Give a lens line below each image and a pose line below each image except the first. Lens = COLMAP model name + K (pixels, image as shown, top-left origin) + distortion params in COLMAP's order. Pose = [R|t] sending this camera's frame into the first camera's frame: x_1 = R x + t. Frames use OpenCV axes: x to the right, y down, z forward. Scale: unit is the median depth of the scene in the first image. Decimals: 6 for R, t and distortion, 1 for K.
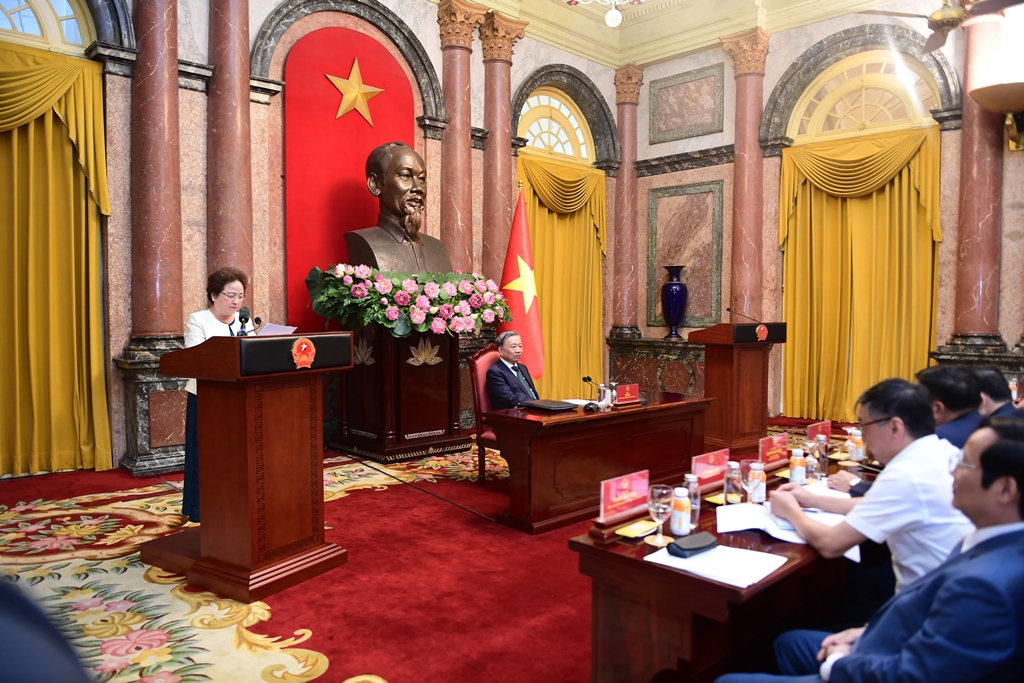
lens RADIAL K [[717.8, 0, 508.1], [0, 717.8, 347.2], [0, 0, 1]] dist [-0.047240, 0.000976]
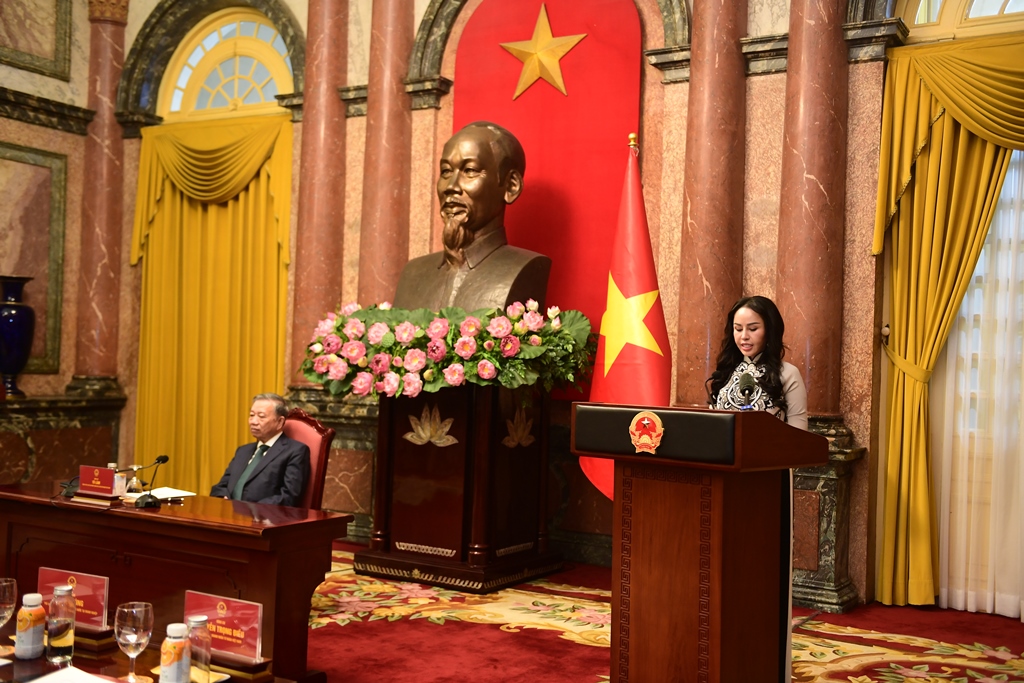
lens RADIAL K [[1121.1, 0, 511.2], [0, 1121.1, 341.2], [0, 0, 1]] dist [0.071020, 0.000000]
pose [[0.262395, -0.011602, -0.964891, 0.931427], [-0.084155, 0.995843, -0.034859, -0.042584], [0.961284, 0.090347, 0.260328, 0.795067]]
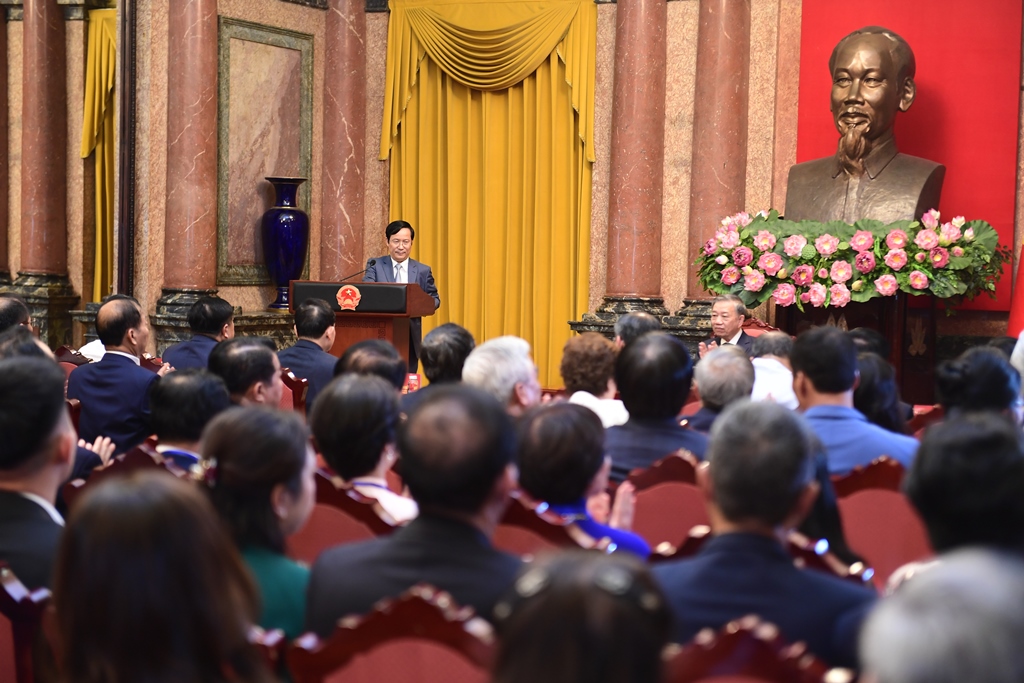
lens RADIAL K [[1937.4, 0, 512.7], [0, 1937.4, 348.5], [0, 0, 1]] dist [0.105365, 0.000000]
pose [[0.311766, 0.053061, -0.948676, 1.568410], [-0.074690, 0.996719, 0.031202, -0.015652], [0.947219, 0.061129, 0.314706, 0.119111]]
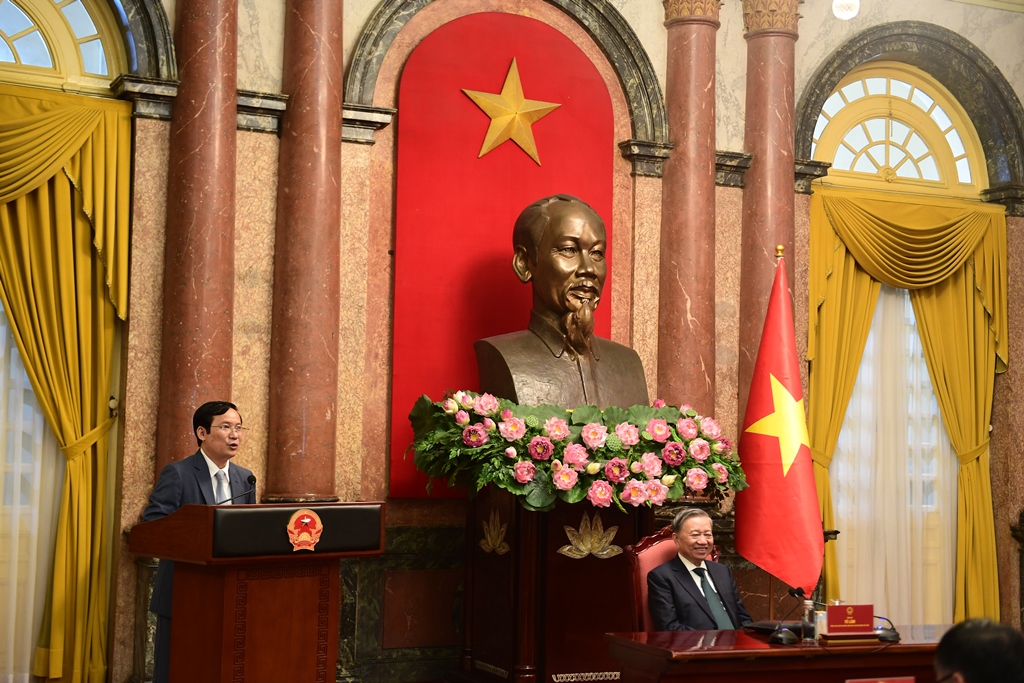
lens RADIAL K [[1468.9, 0, 509.1], [0, 1468.9, 345.5], [0, 0, 1]] dist [0.142517, 0.000000]
pose [[0.948604, -0.003685, -0.316445, 0.213705], [-0.035058, 0.992554, -0.116653, -0.005653], [0.314519, 0.121752, 0.941411, -0.214346]]
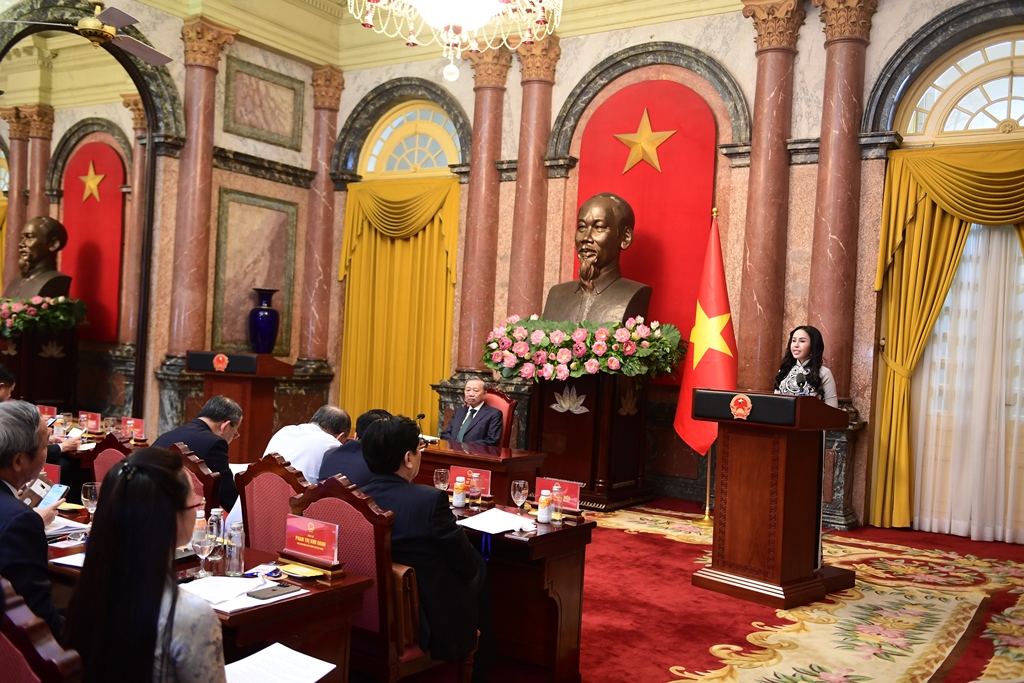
lens RADIAL K [[943.2, 0, 510.8], [0, 943.2, 345.2], [0, 0, 1]] dist [0.016511, 0.000000]
pose [[0.215284, 0.009455, -0.976506, 1.162075], [-0.106157, 0.994254, -0.013777, -0.042615], [0.970764, 0.106629, 0.215051, 0.631608]]
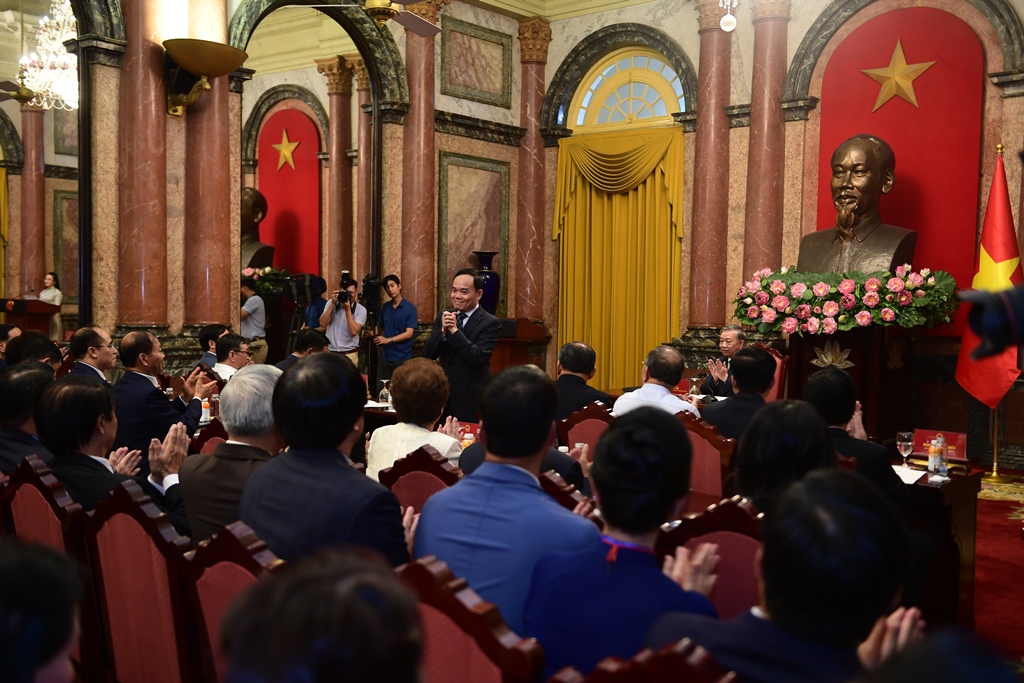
lens RADIAL K [[1024.9, 0, 511.8], [0, 1024.9, 340.1], [0, 0, 1]] dist [0.051270, 0.000000]
pose [[0.088042, 0.041431, -0.995255, 1.231809], [-0.070747, 0.996872, 0.035240, -0.030673], [0.993601, 0.067309, 0.090697, 0.447355]]
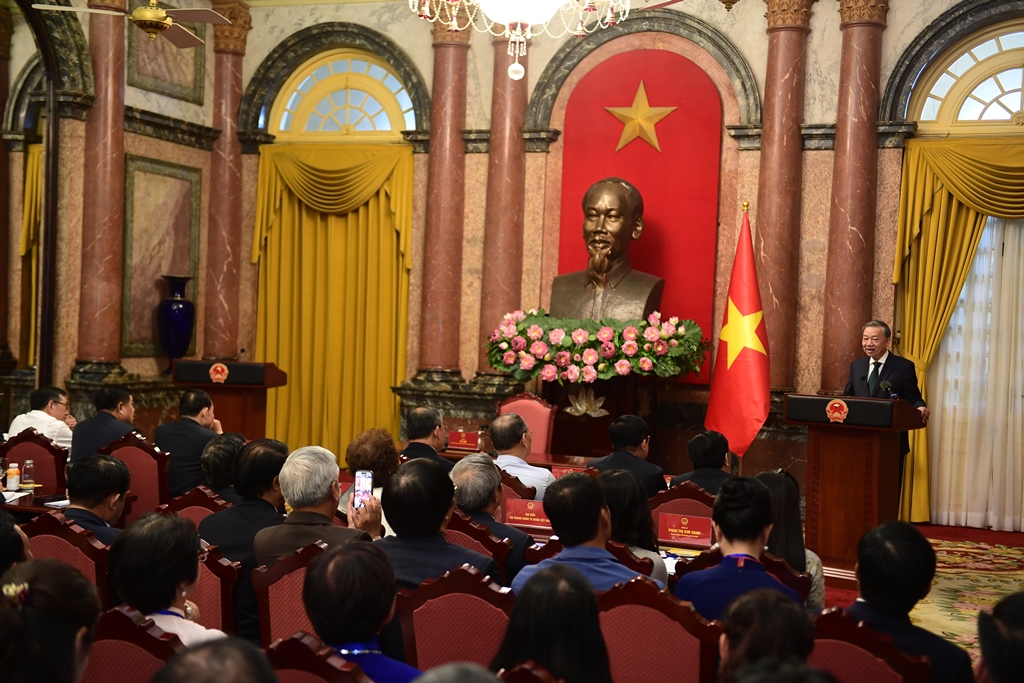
lens RADIAL K [[1323.8, 0, 510.8], [0, 1323.8, 344.4], [0, 0, 1]] dist [0.121540, 0.000000]
pose [[0.416208, 0.031607, -0.908720, 1.425612], [-0.087035, 0.996192, -0.005214, -0.051482], [0.905095, 0.081261, 0.417373, 0.181051]]
